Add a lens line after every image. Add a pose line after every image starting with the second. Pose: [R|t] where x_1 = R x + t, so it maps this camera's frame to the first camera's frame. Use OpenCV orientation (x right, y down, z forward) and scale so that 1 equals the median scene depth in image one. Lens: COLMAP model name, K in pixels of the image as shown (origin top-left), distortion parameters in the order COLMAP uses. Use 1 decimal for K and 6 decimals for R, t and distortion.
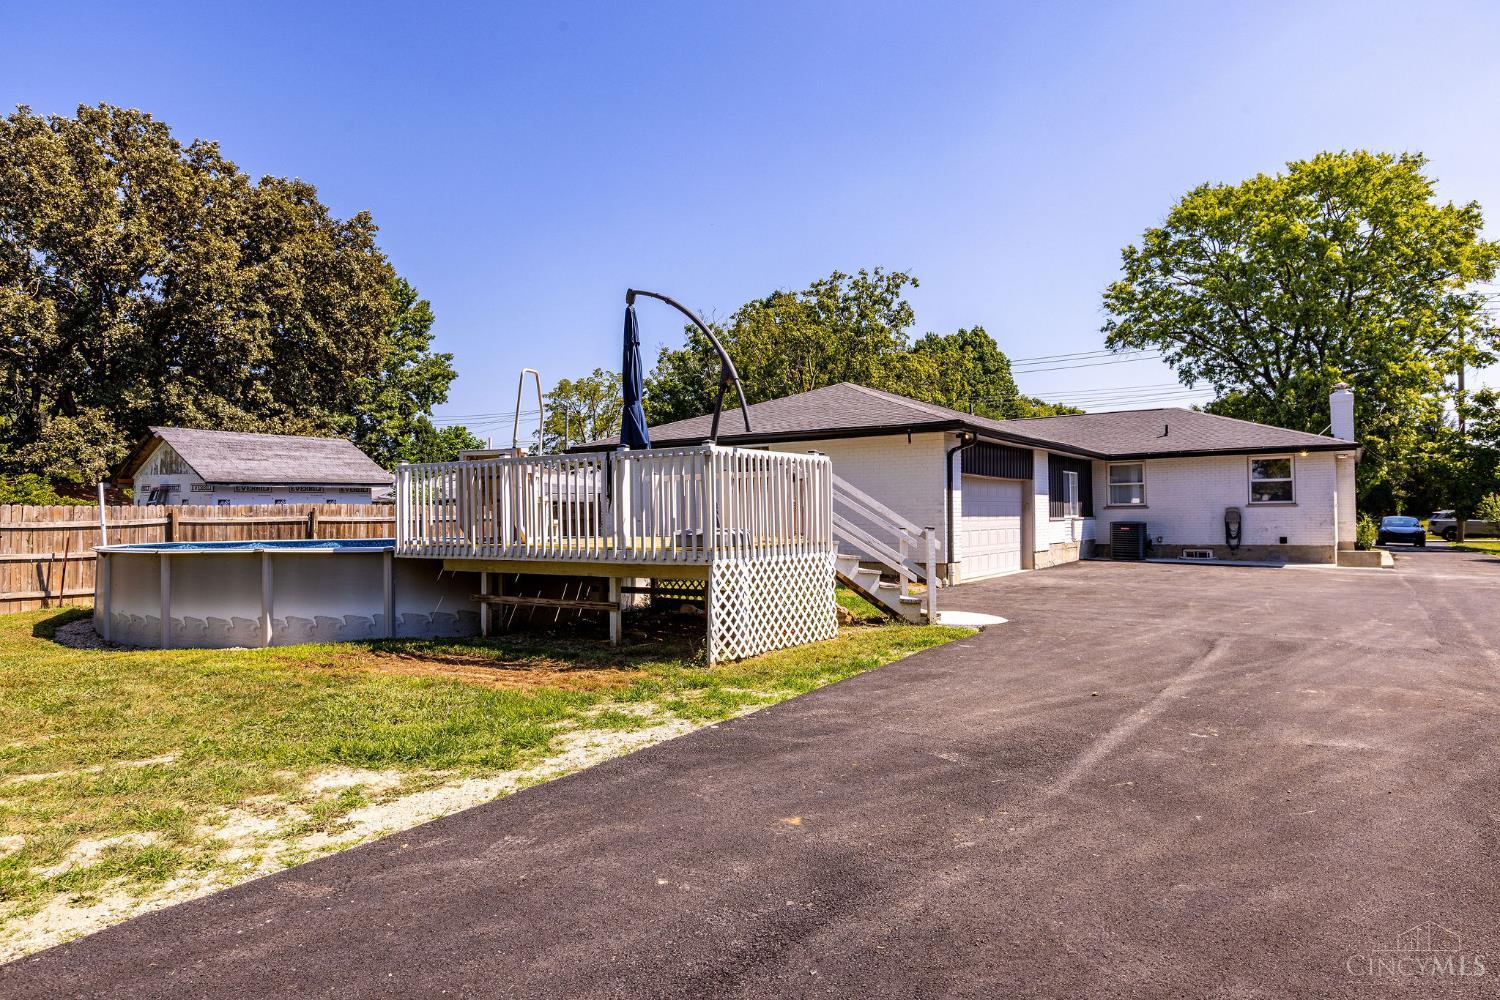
lens RADIAL K [[905.4, 0, 776.6], [0, 905.4, 501.0], [0, 0, 1]] dist [-0.003472, -0.001915]
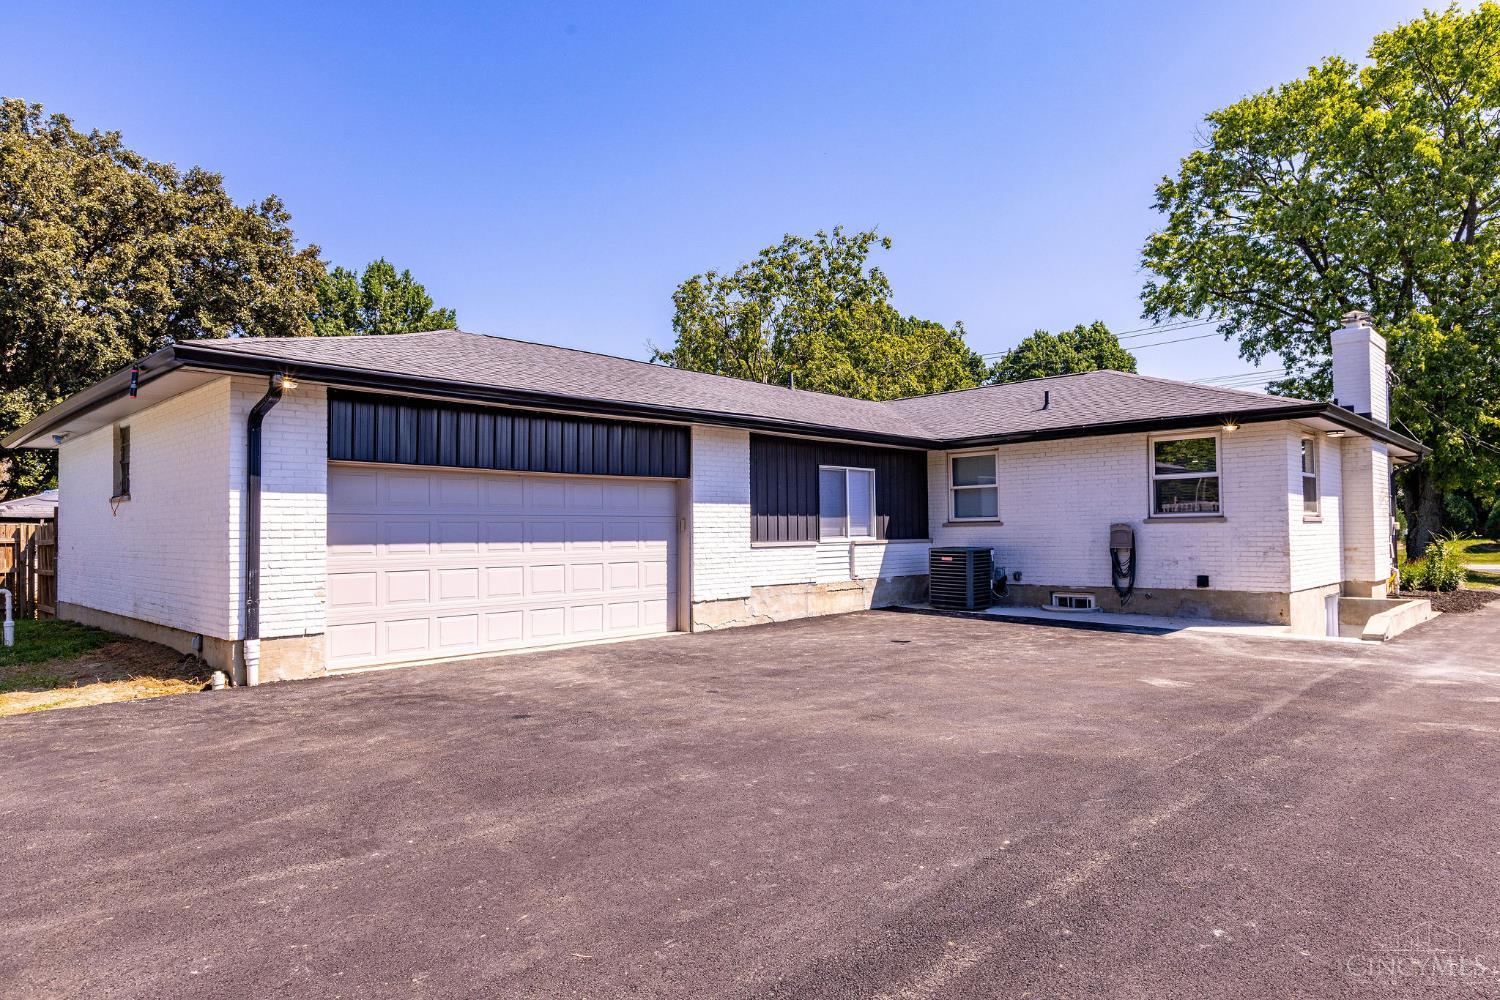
lens RADIAL K [[897.4, 0, 792.1], [0, 897.4, 517.4], [0, 0, 1]] dist [-0.005456, -0.000548]
pose [[0.985646, -0.003943, -0.168781, 0.379475], [0.003952, 0.999992, -0.000281, 0.002068], [0.168781, -0.000390, 0.985653, 0.377320]]
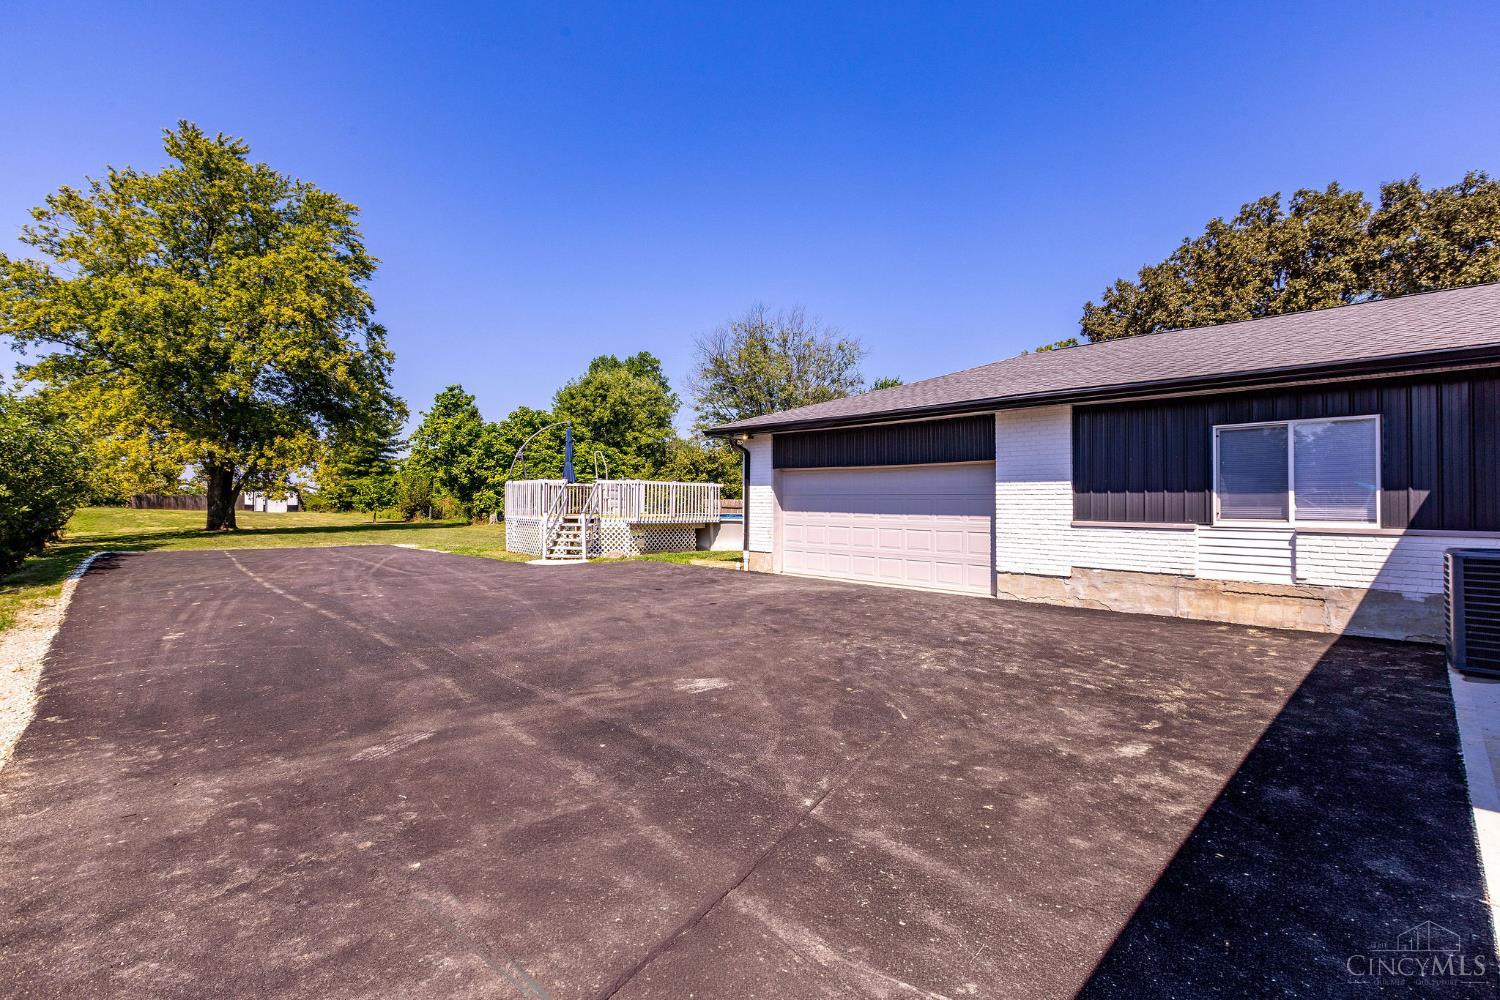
lens RADIAL K [[672.2, 0, 752.2], [0, 672.2, 486.9], [0, 0, 1]] dist [0.001348, 0.000041]
pose [[-0.226926, -0.015467, -0.973789, 0.675367], [0.008122, 0.999809, -0.017773, 0.002621], [0.973878, -0.011943, -0.226757, 0.799103]]
